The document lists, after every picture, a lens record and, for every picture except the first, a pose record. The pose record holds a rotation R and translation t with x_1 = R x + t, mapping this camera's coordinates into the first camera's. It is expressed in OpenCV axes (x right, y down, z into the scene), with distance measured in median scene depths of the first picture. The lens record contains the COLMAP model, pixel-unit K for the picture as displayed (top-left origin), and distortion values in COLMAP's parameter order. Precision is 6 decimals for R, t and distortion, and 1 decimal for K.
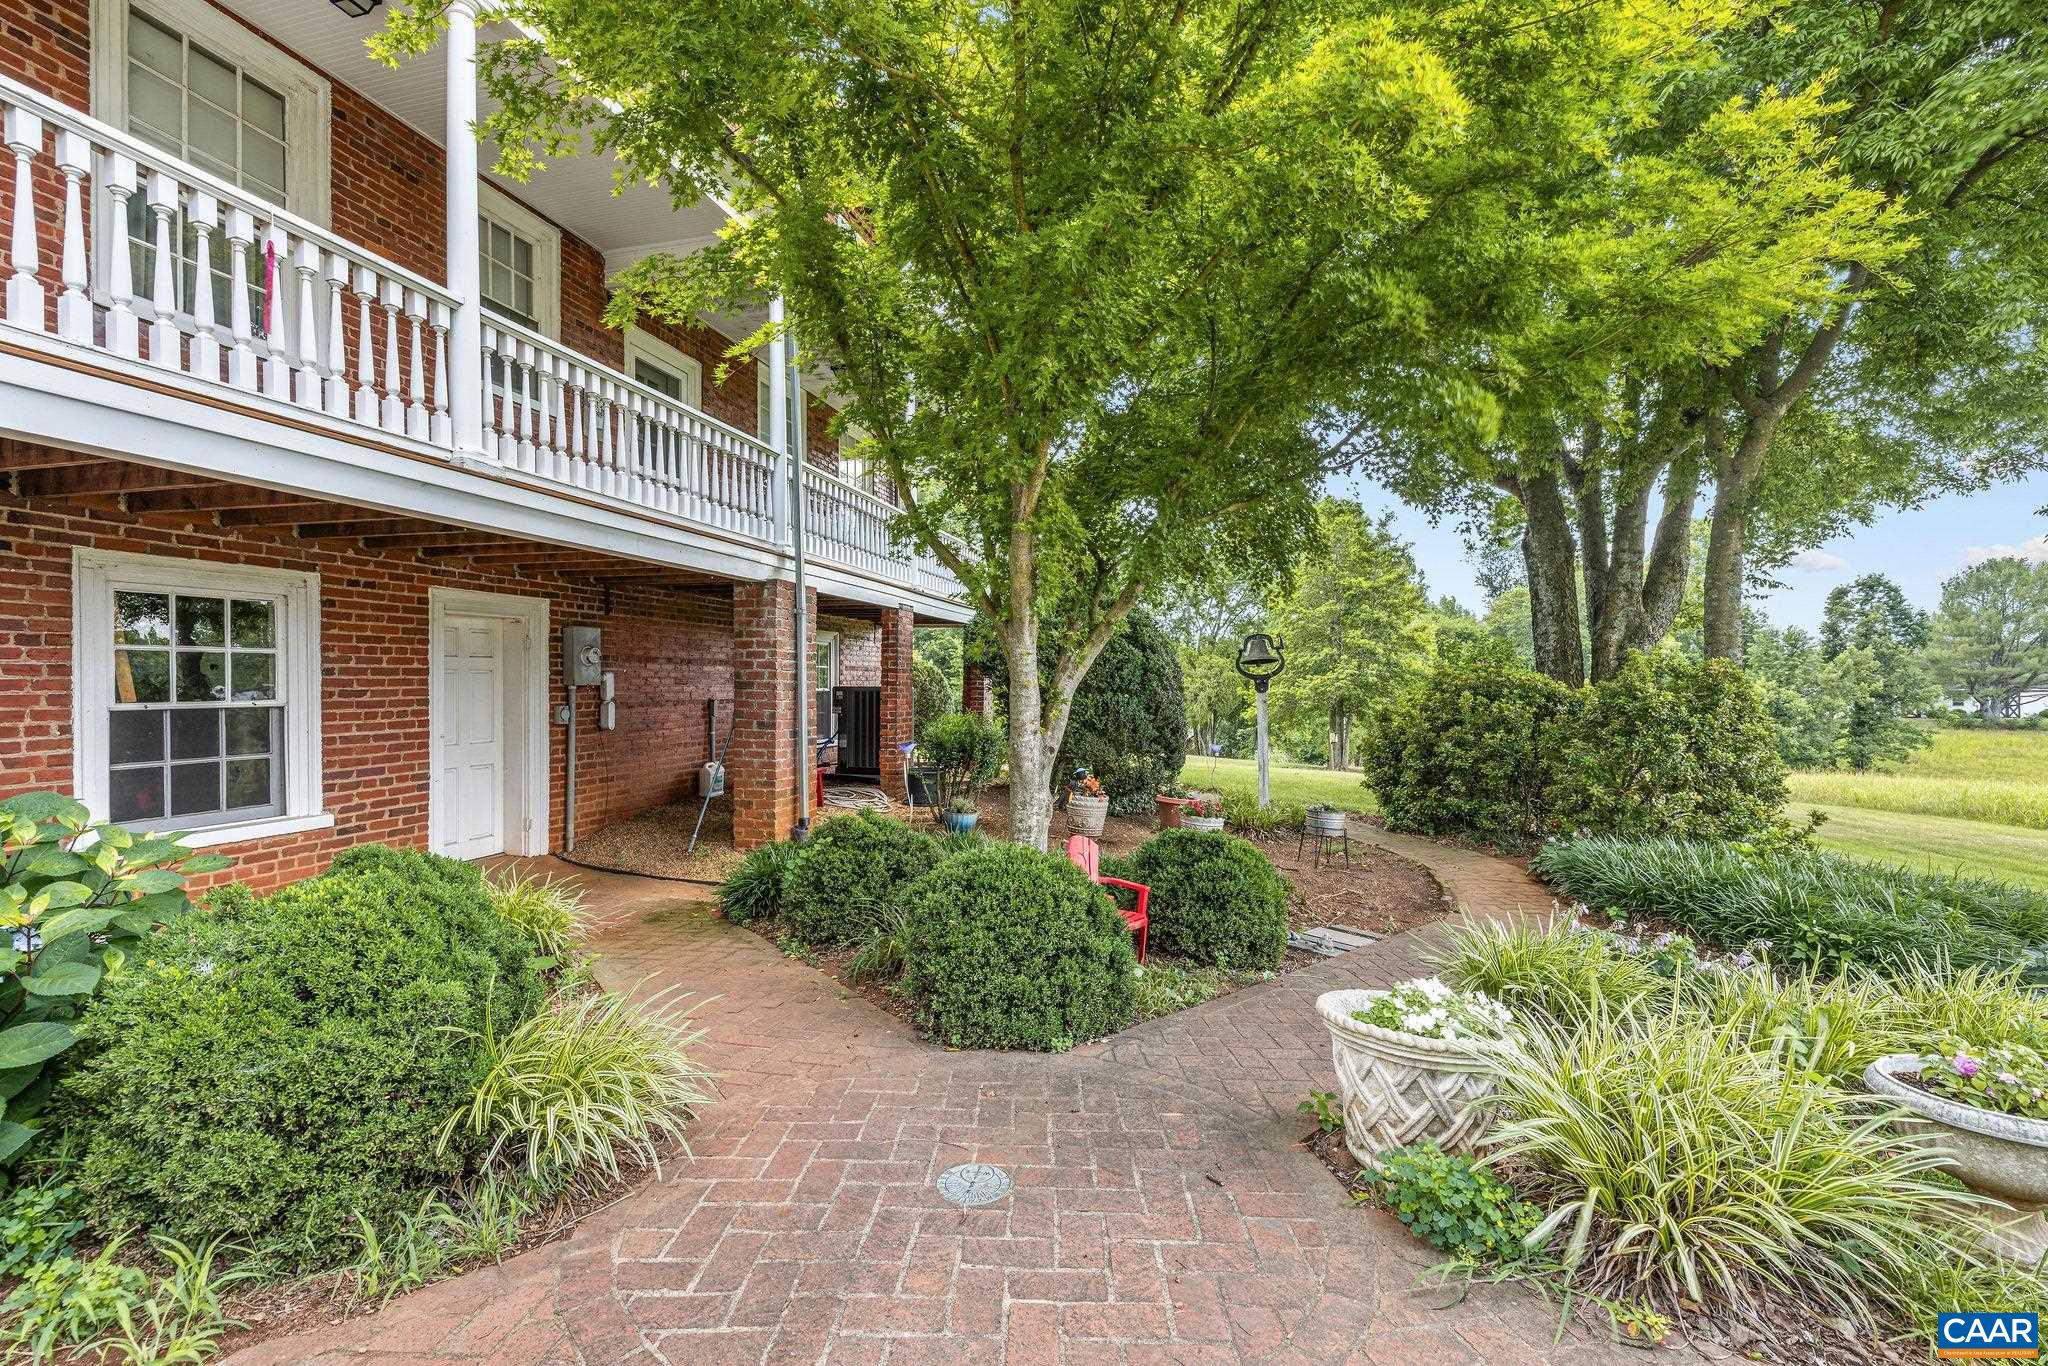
lens RADIAL K [[879.4, 0, 1024.0], [0, 879.4, 683.0], [0, 0, 1]] dist [-0.001085, -0.000154]
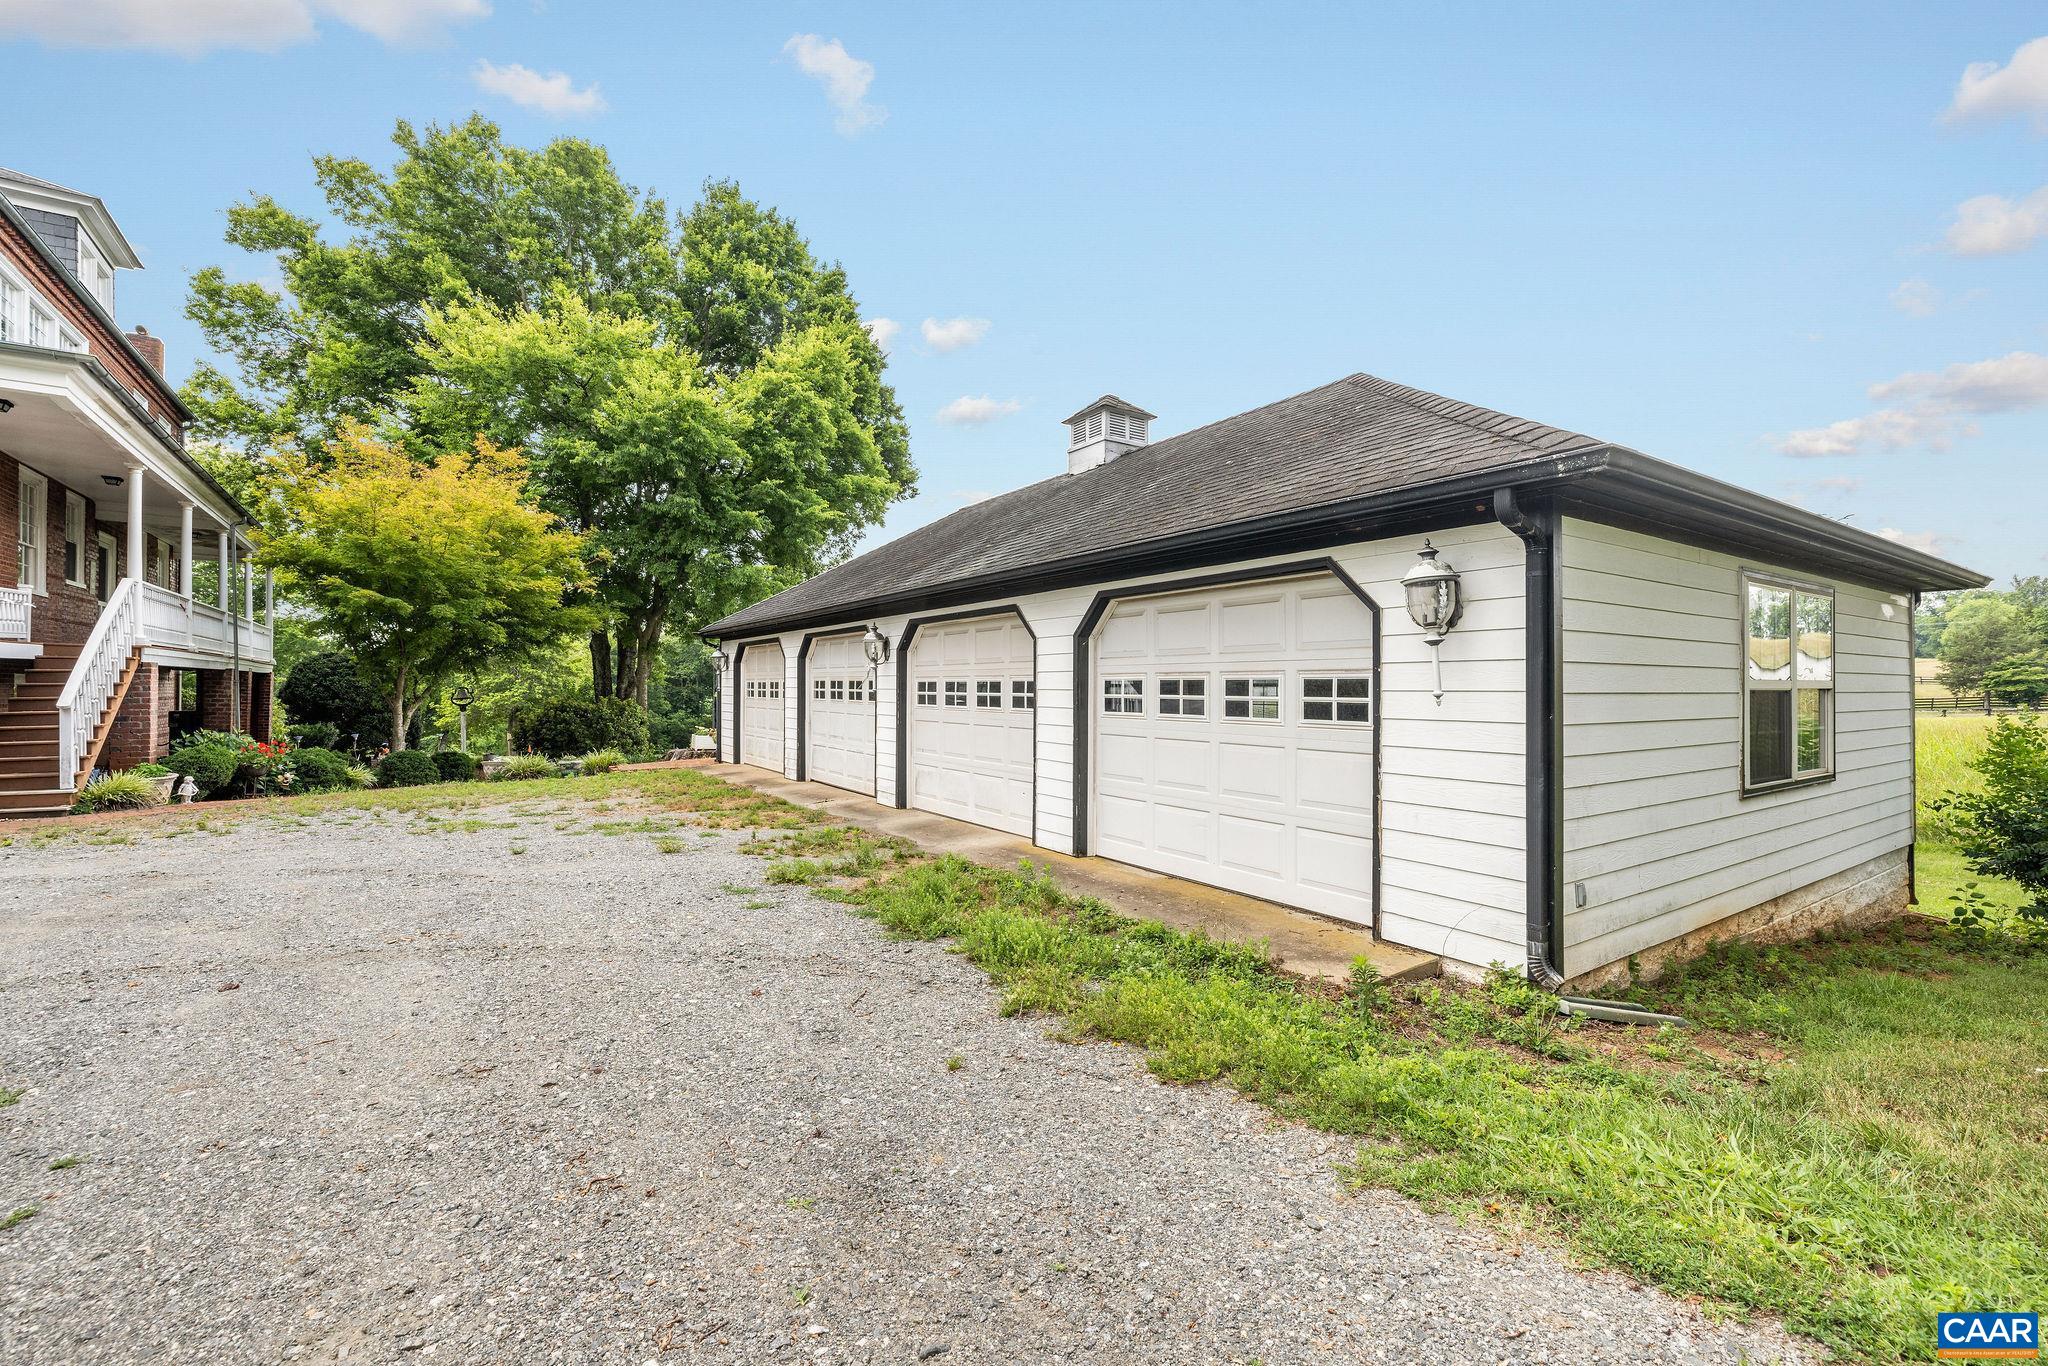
lens RADIAL K [[879.4, 0, 1024.0], [0, 879.4, 683.0], [0, 0, 1]] dist [-0.001085, -0.000154]
pose [[0.658598, 0.004072, 0.752484, -0.521445], [-0.001637, 0.999991, -0.003979, -0.059460], [-0.752493, 0.001388, 0.658598, -1.704813]]
